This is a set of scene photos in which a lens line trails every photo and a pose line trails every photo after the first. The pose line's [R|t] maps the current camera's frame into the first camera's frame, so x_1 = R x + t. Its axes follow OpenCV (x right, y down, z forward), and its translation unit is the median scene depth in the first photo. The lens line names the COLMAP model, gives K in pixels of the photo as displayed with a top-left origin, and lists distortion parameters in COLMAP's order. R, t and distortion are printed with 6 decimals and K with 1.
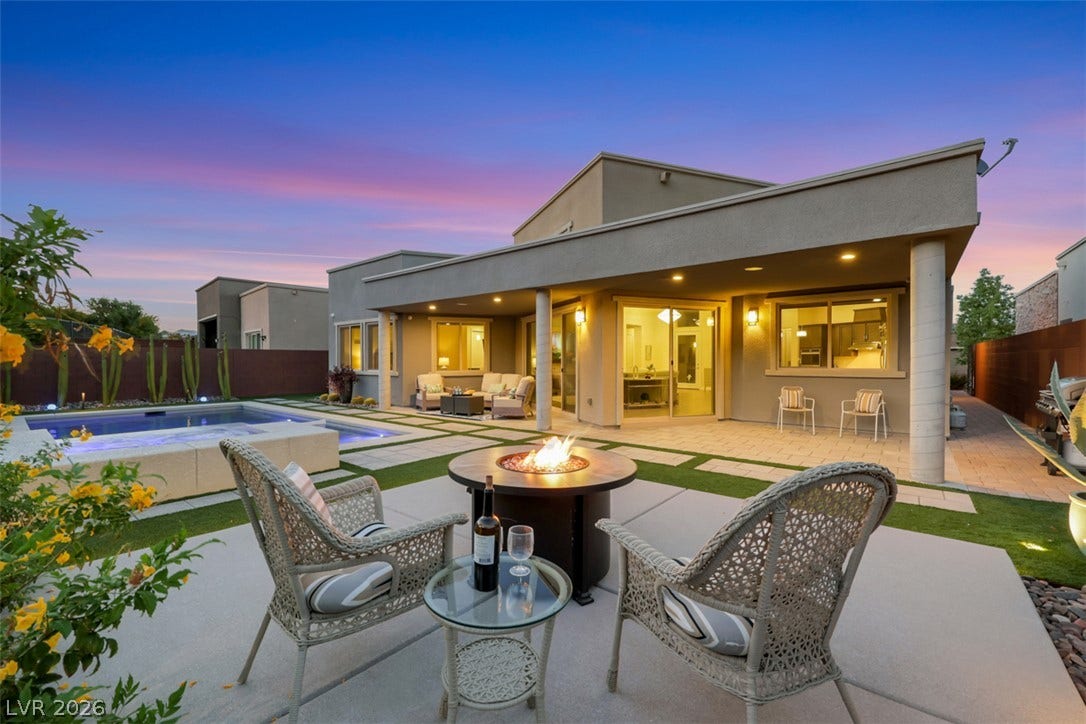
lens RADIAL K [[437.0, 0, 545.6], [0, 437.0, 364.7], [0, 0, 1]] dist [-0.000502, -0.000388]
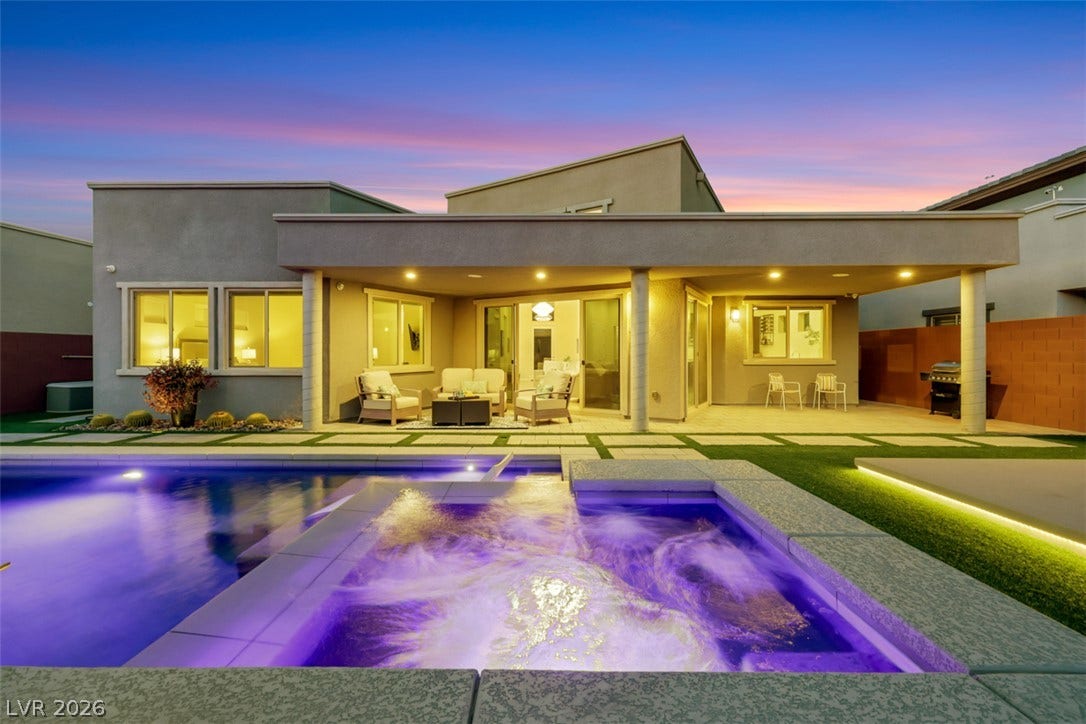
lens RADIAL K [[395.0, 0, 537.4], [0, 395.0, 354.5], [0, 0, 1]] dist [0.004216, 0.000156]
pose [[0.800692, -0.001941, 0.599073, -0.471192], [0.004539, 0.999986, -0.002827, -0.002012], [-0.599059, 0.004982, 0.800689, 0.371503]]
